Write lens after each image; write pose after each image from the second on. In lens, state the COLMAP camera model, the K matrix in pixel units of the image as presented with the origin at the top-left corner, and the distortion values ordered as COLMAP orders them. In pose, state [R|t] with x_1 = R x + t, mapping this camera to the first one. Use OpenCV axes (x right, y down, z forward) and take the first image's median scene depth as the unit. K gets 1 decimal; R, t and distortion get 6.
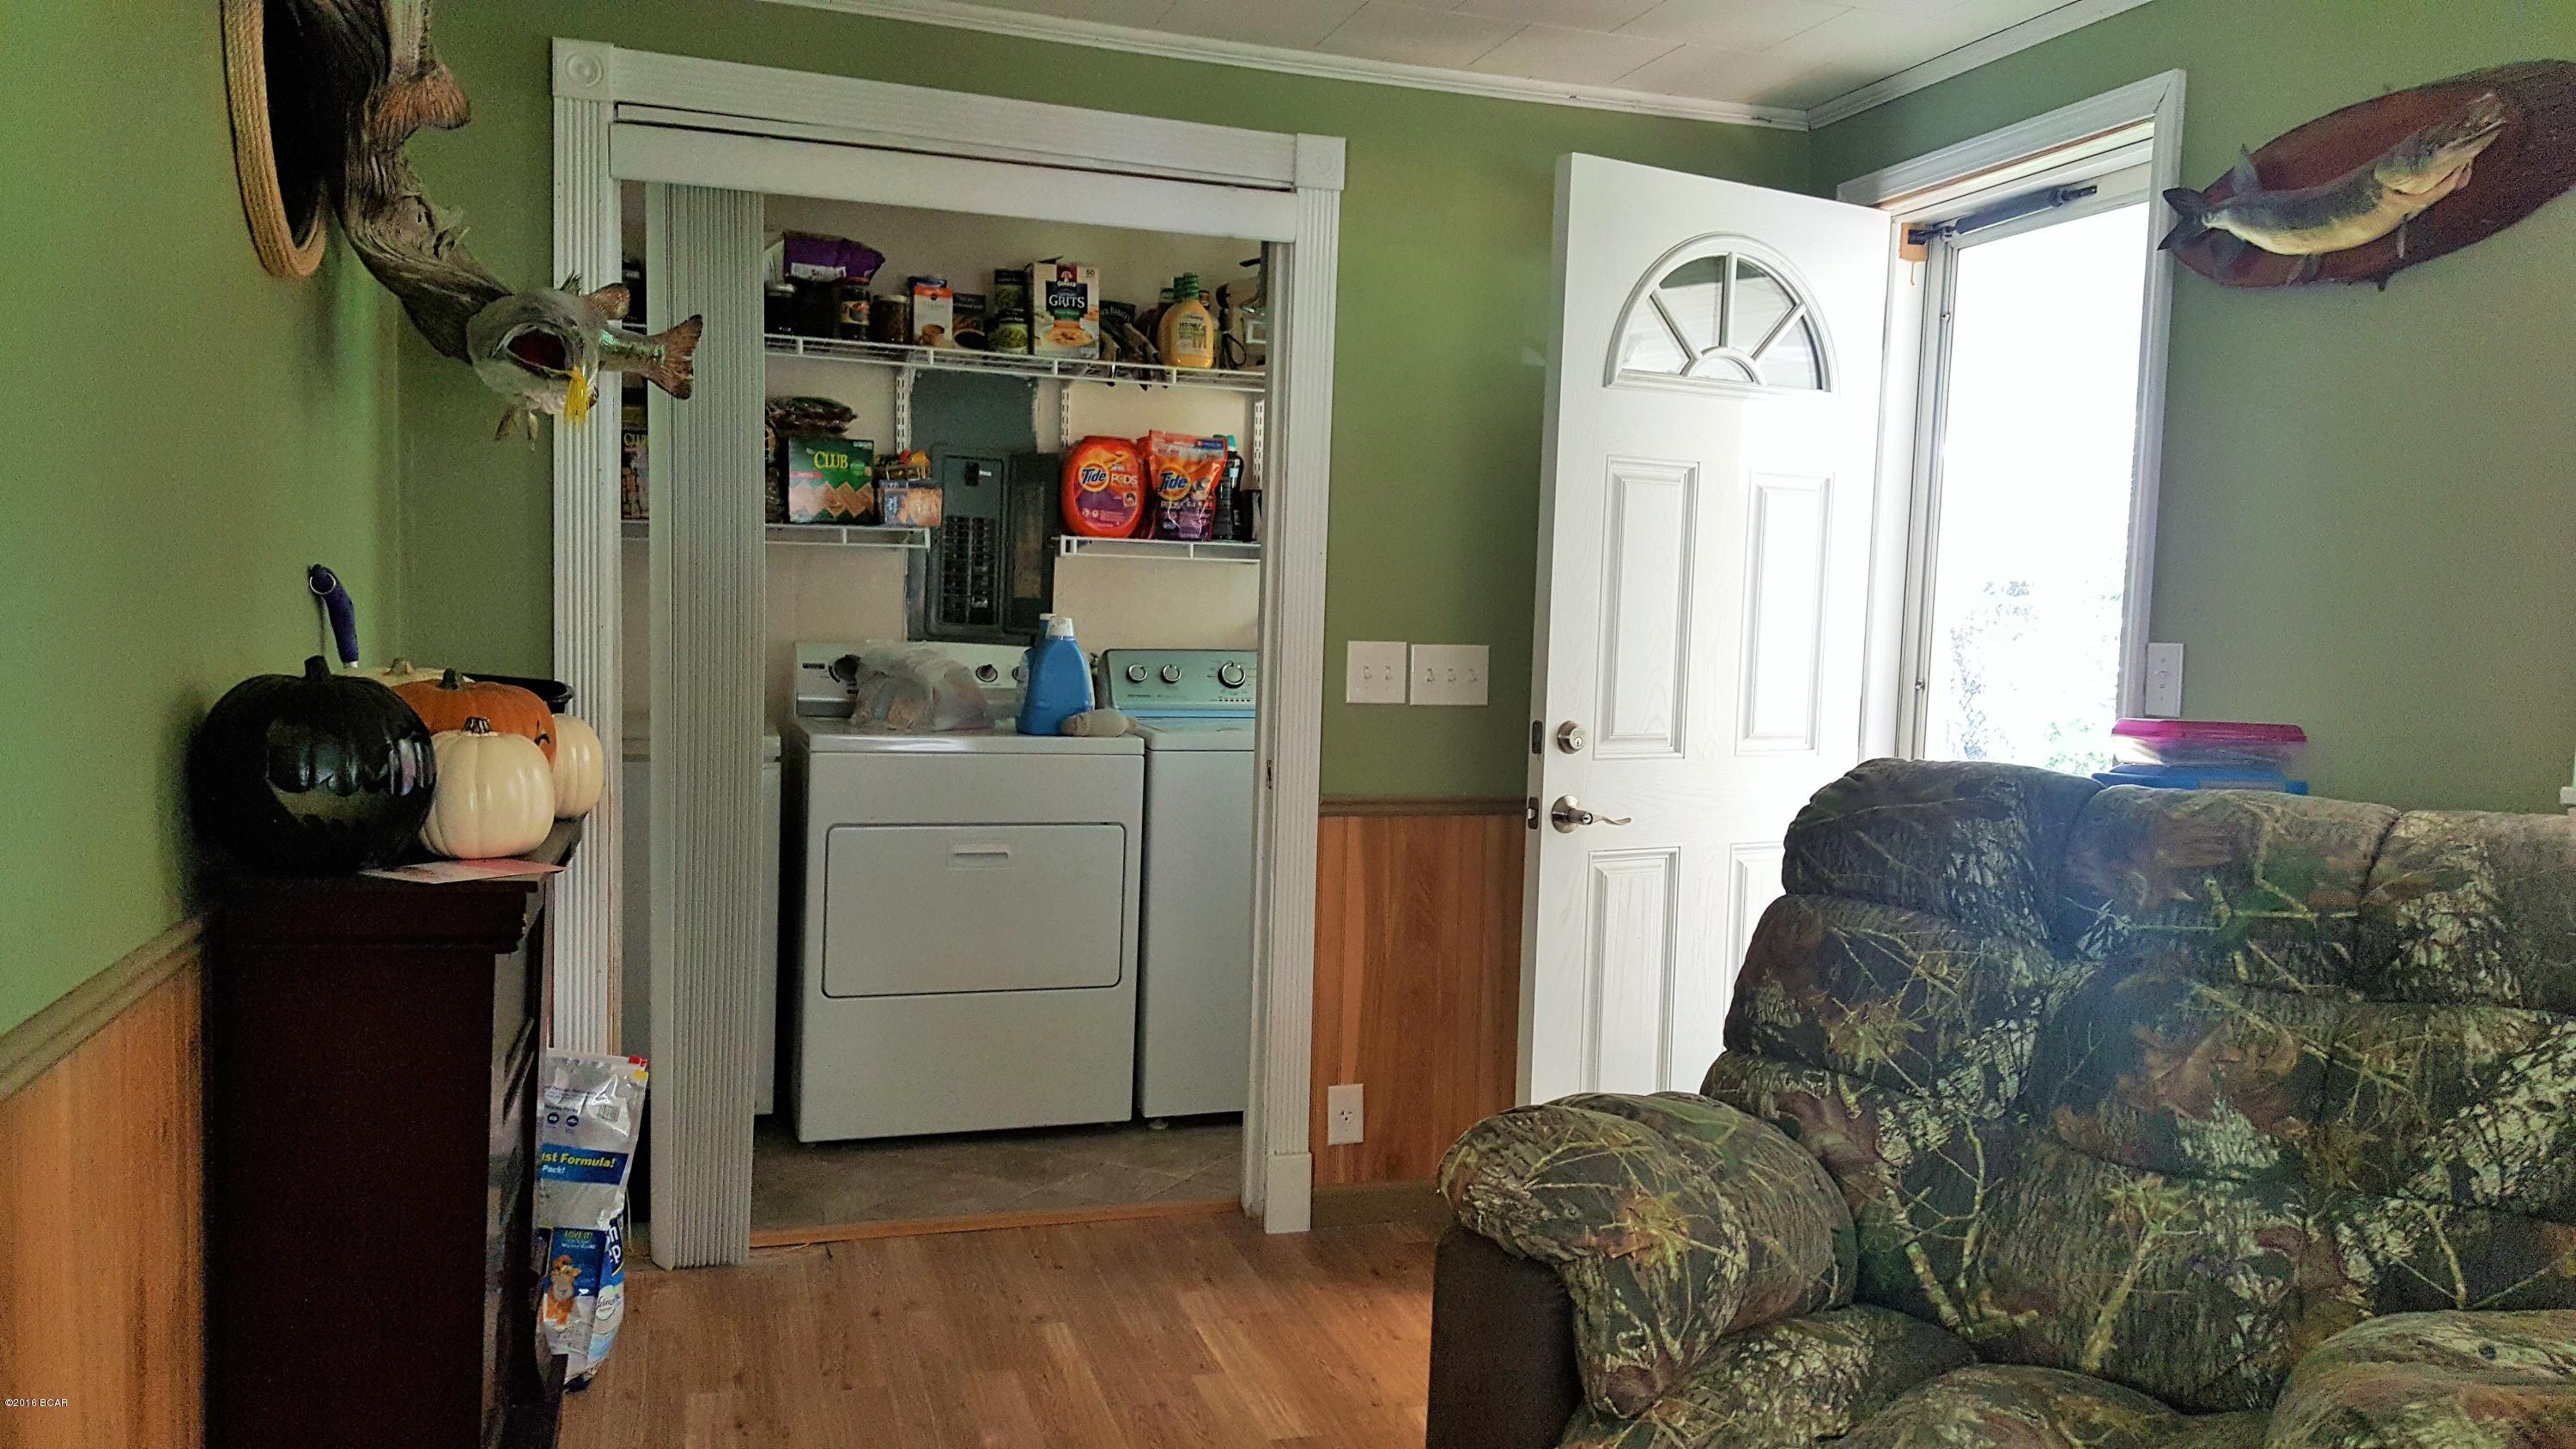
lens RADIAL K [[1938.3, 0, 1290.4], [0, 1938.3, 723.7], [0, 0, 1]] dist [-0.056681, -0.013032]
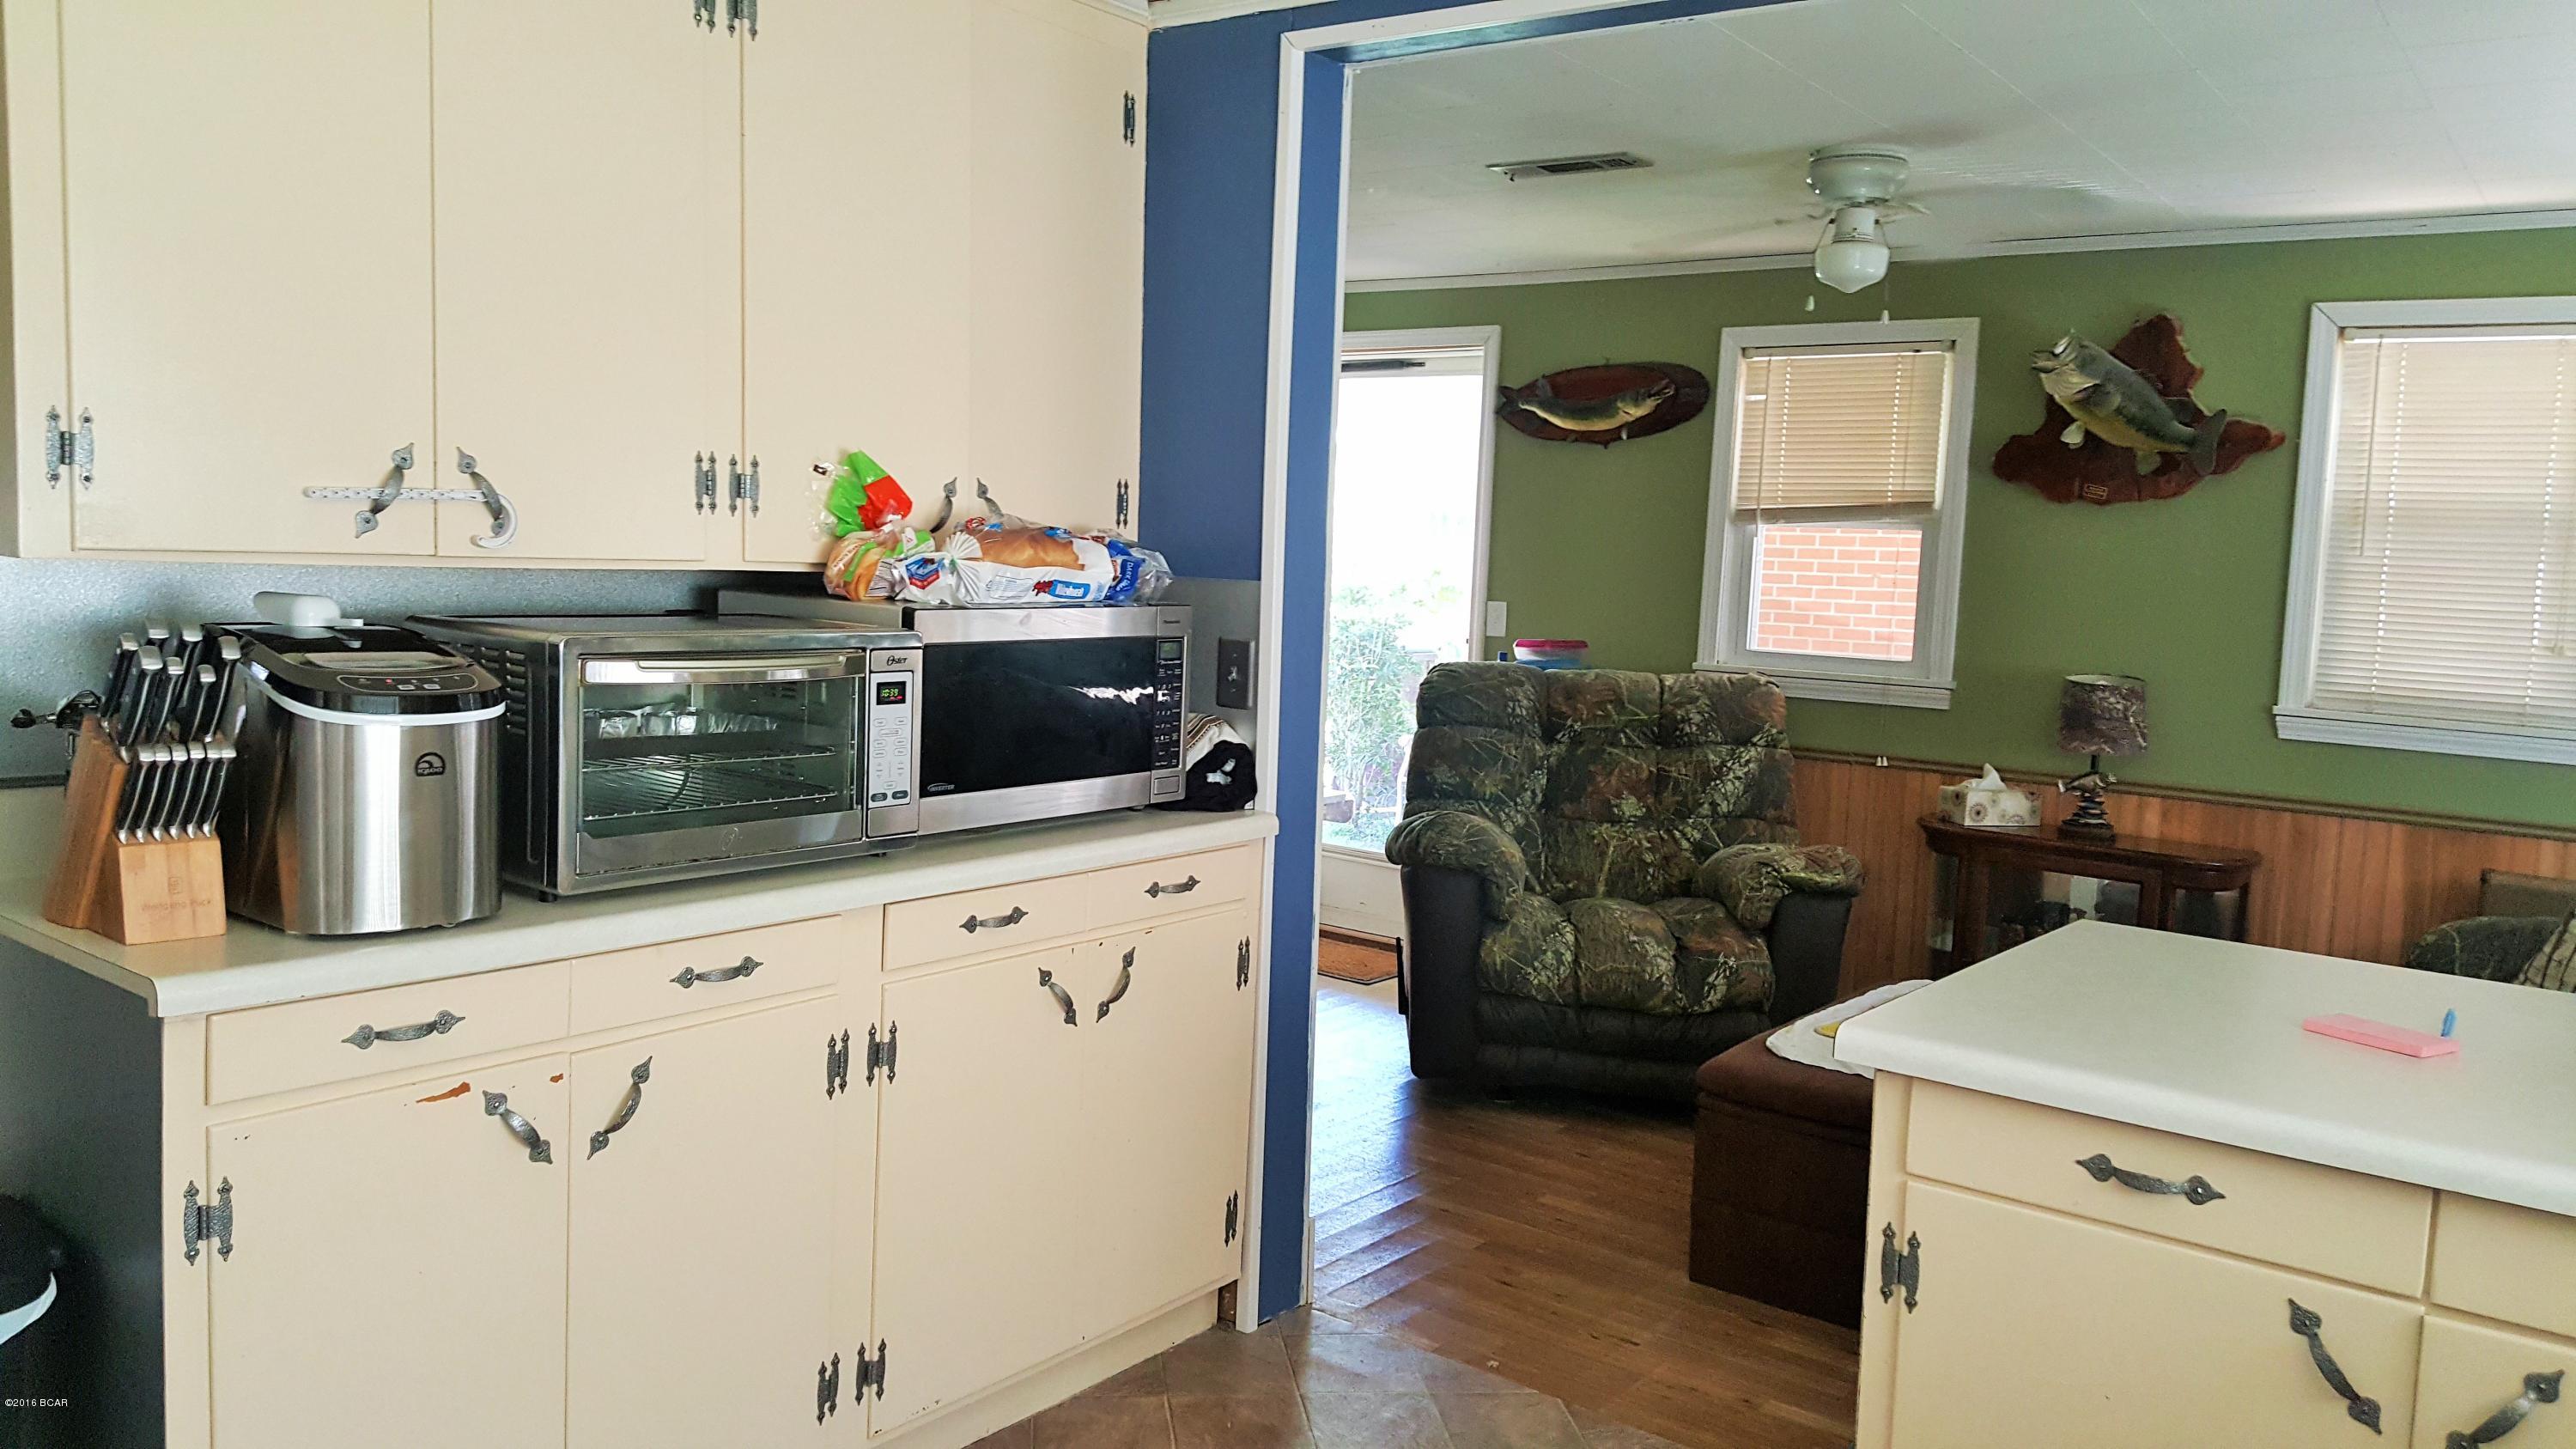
lens RADIAL K [[1938.3, 0, 1280.4], [0, 1938.3, 722.3], [0, 0, 1]] dist [-0.056681, -0.013032]
pose [[0.812288, -0.063287, 0.579812, -1.373035], [0.036785, 0.997675, 0.057363, -0.059552], [-0.582095, -0.025267, 0.812728, -0.826804]]
